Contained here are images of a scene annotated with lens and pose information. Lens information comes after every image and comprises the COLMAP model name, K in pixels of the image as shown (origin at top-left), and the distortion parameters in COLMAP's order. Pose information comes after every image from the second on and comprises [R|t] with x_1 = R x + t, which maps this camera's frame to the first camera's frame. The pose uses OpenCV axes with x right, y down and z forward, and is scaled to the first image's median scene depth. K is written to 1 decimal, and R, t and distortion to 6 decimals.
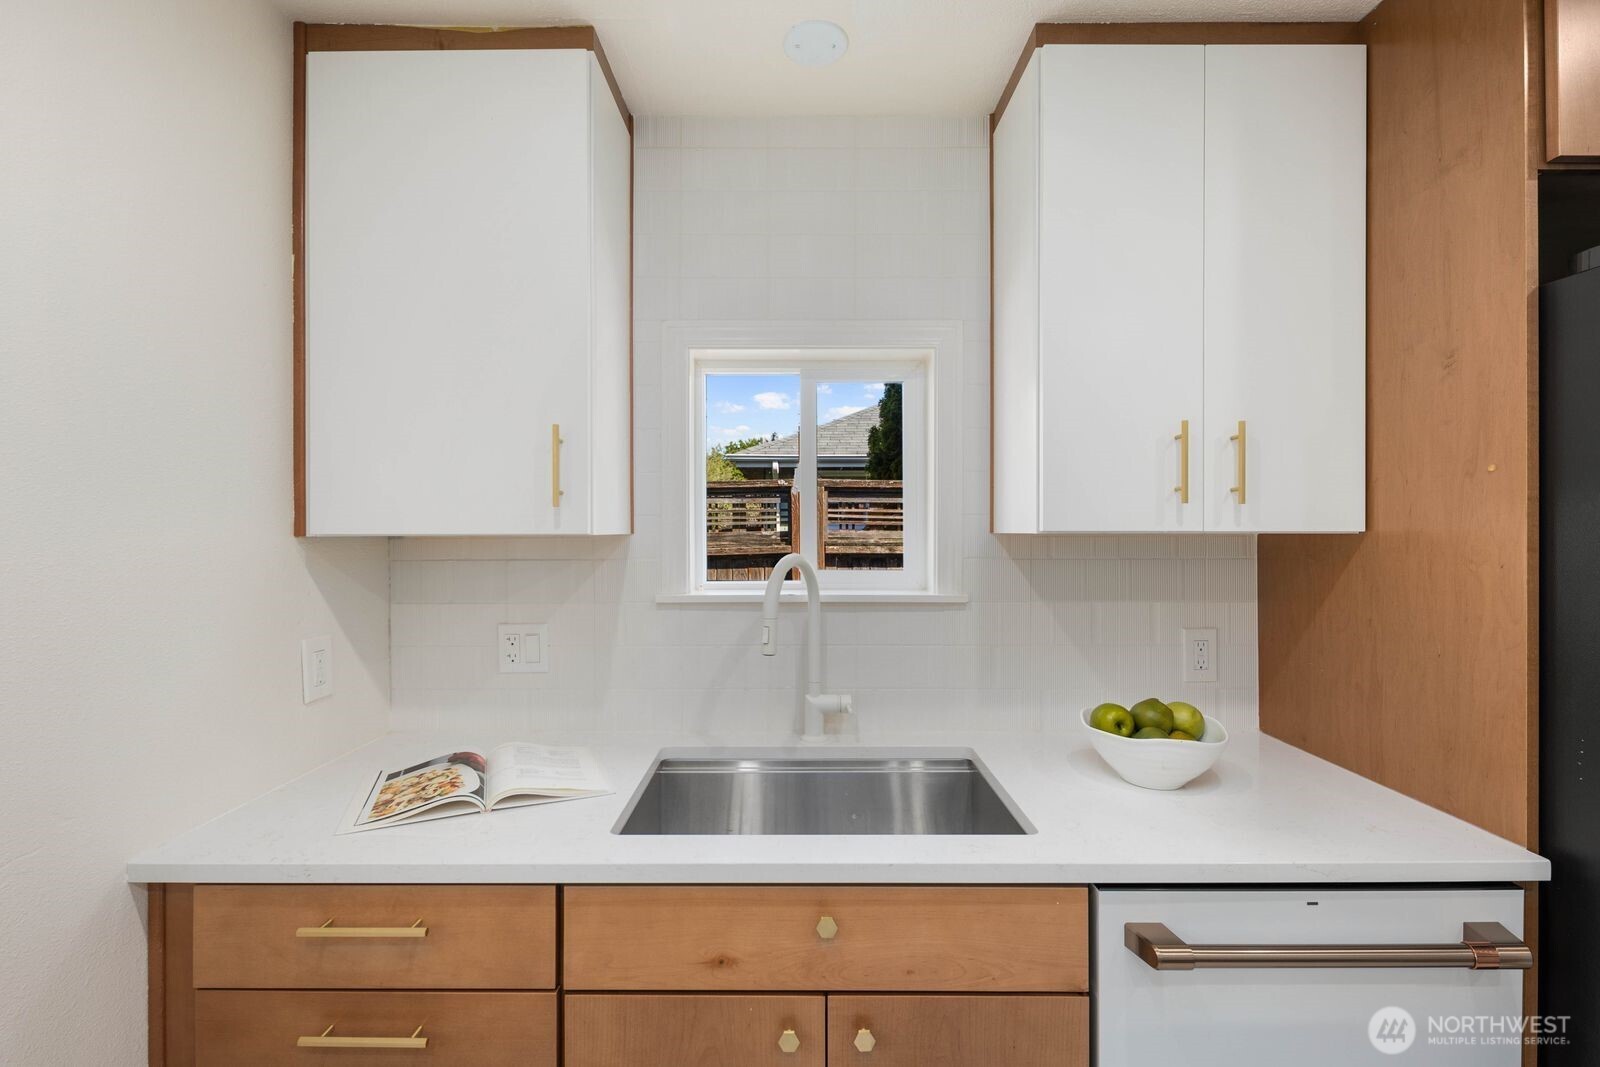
lens RADIAL K [[714.2, 0, 801.8], [0, 714.2, 529.3], [0, 0, 1]] dist [0.003495, -0.000782]
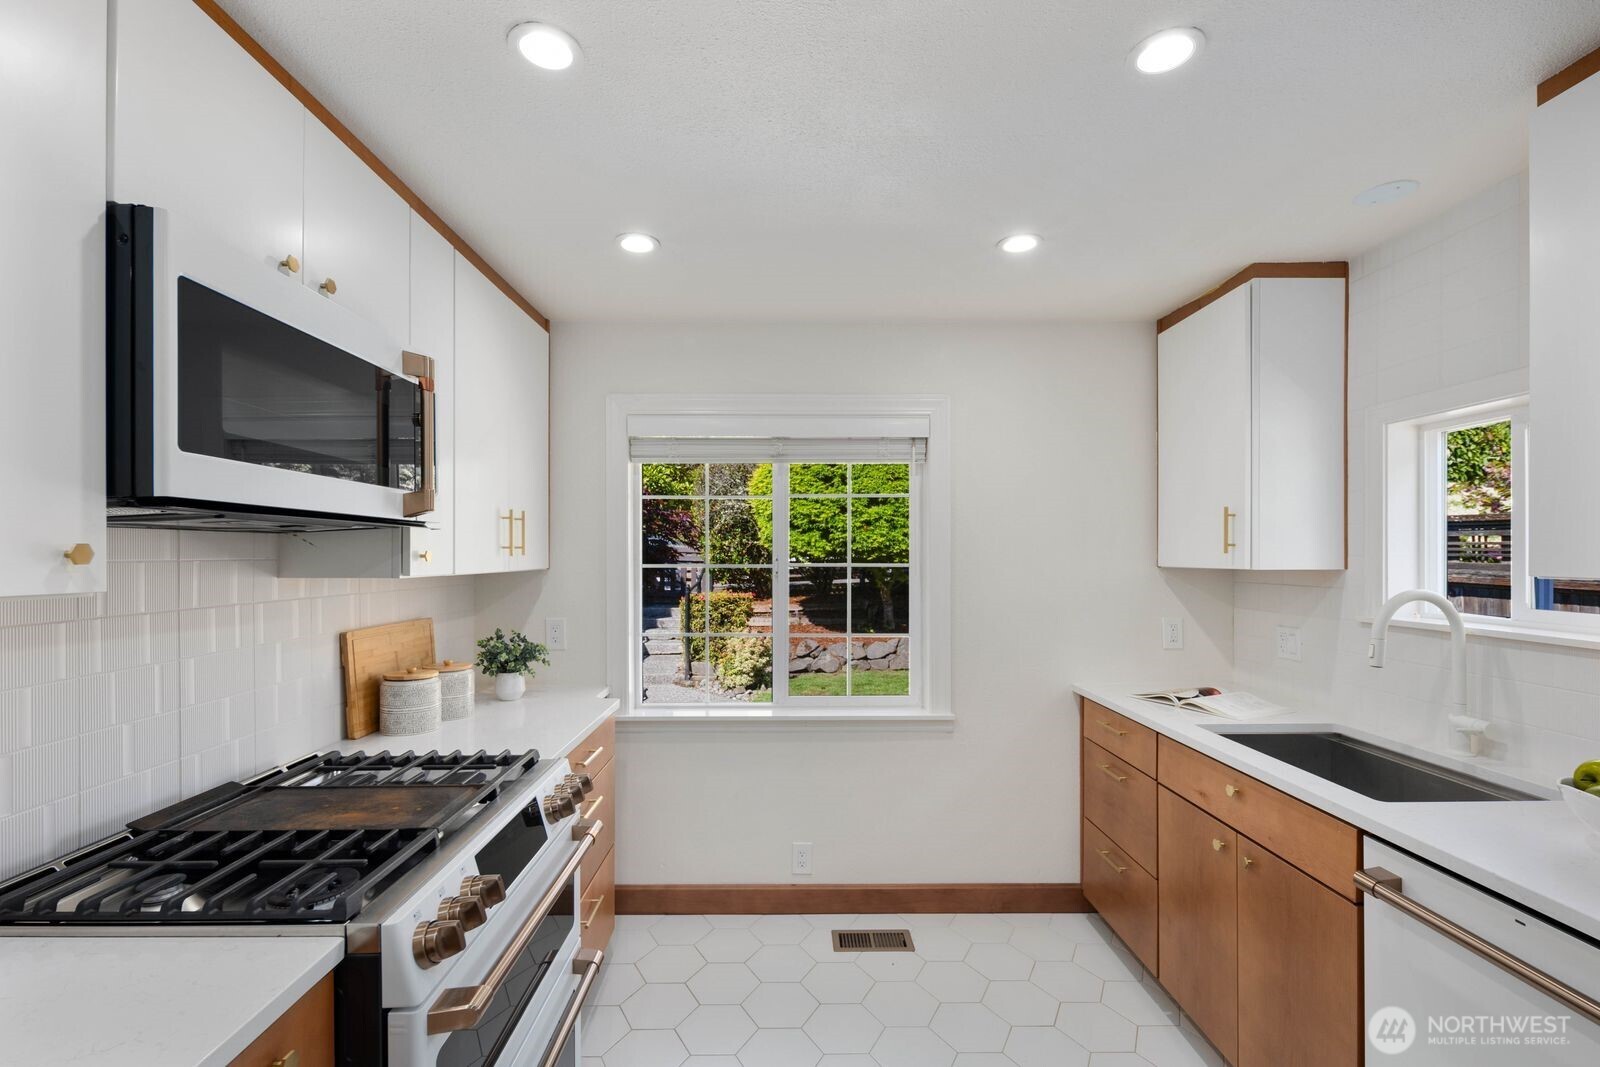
lens RADIAL K [[714.2, 0, 787.6], [0, 714.2, 557.2], [0, 0, 1]] dist [0.003495, -0.000782]
pose [[0.006610, 0.004117, -0.999970, 1.417633], [-0.001826, 0.999990, 0.004105, -0.026456], [0.999976, 0.001799, 0.006617, -0.096004]]
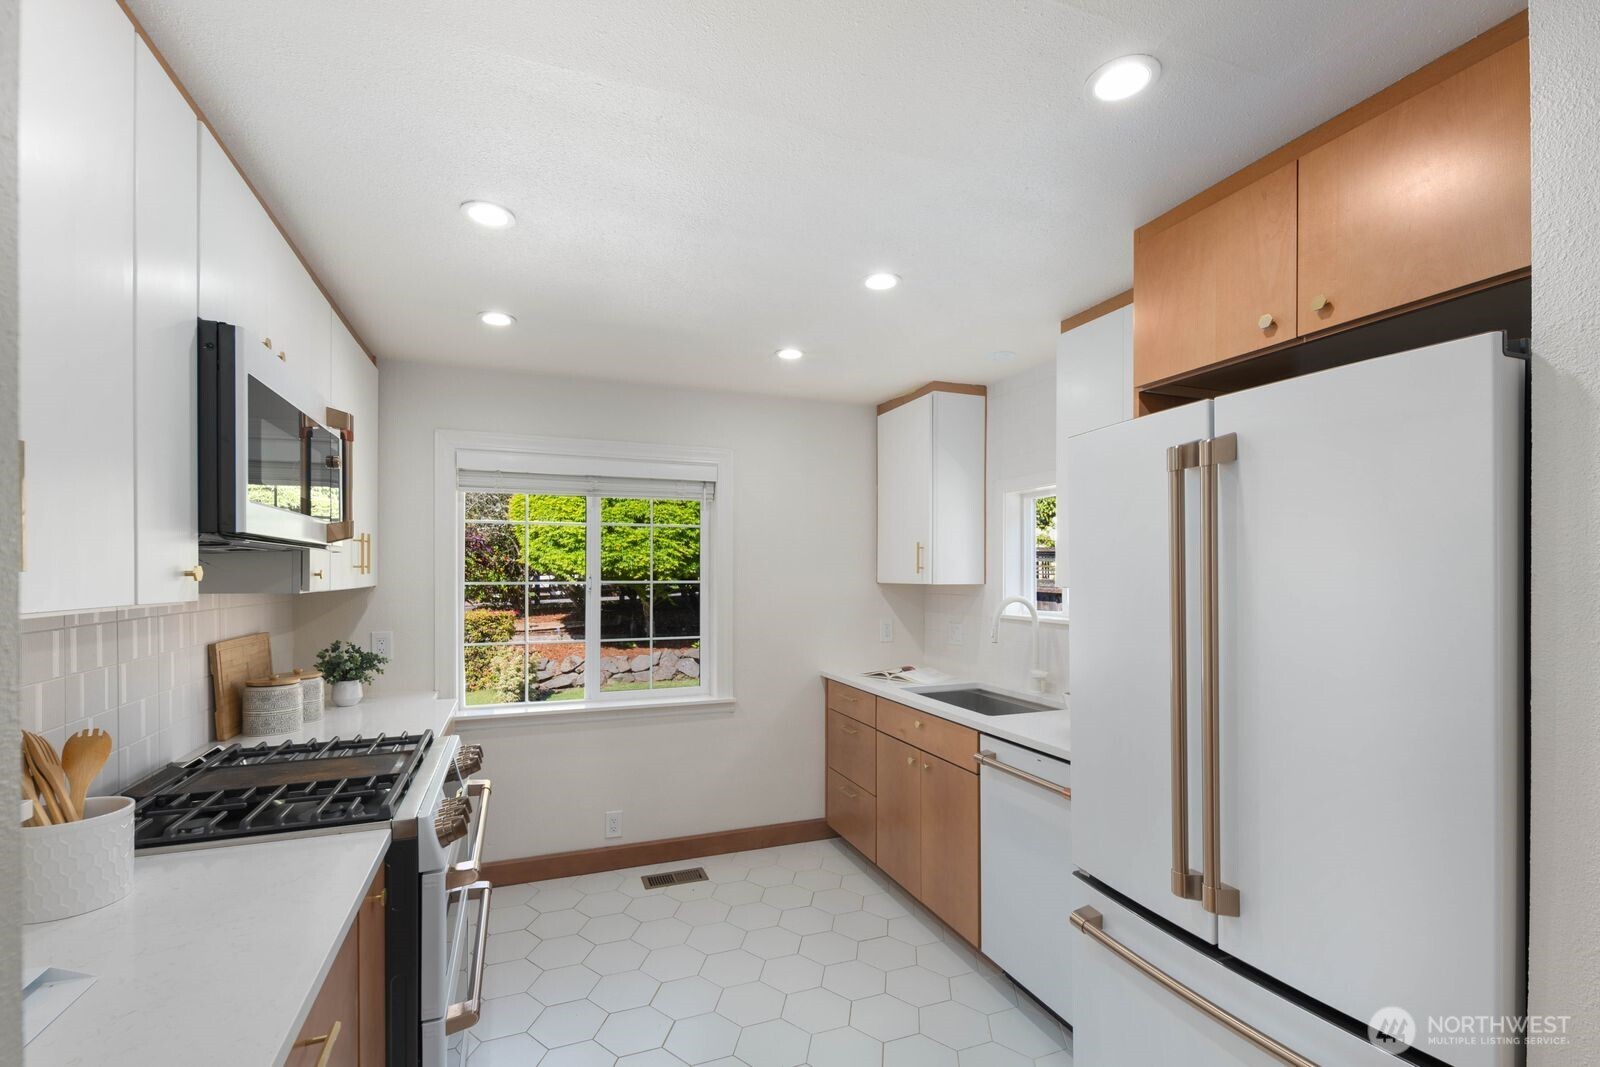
lens RADIAL K [[714.2, 0, 793.1], [0, 714.2, 575.1], [0, 0, 1]] dist [0.003495, -0.000782]
pose [[0.358080, 0.004227, -0.933681, 1.947787], [-0.004699, 0.999985, 0.002726, -0.029712], [0.933679, 0.003411, 0.358094, -0.371146]]
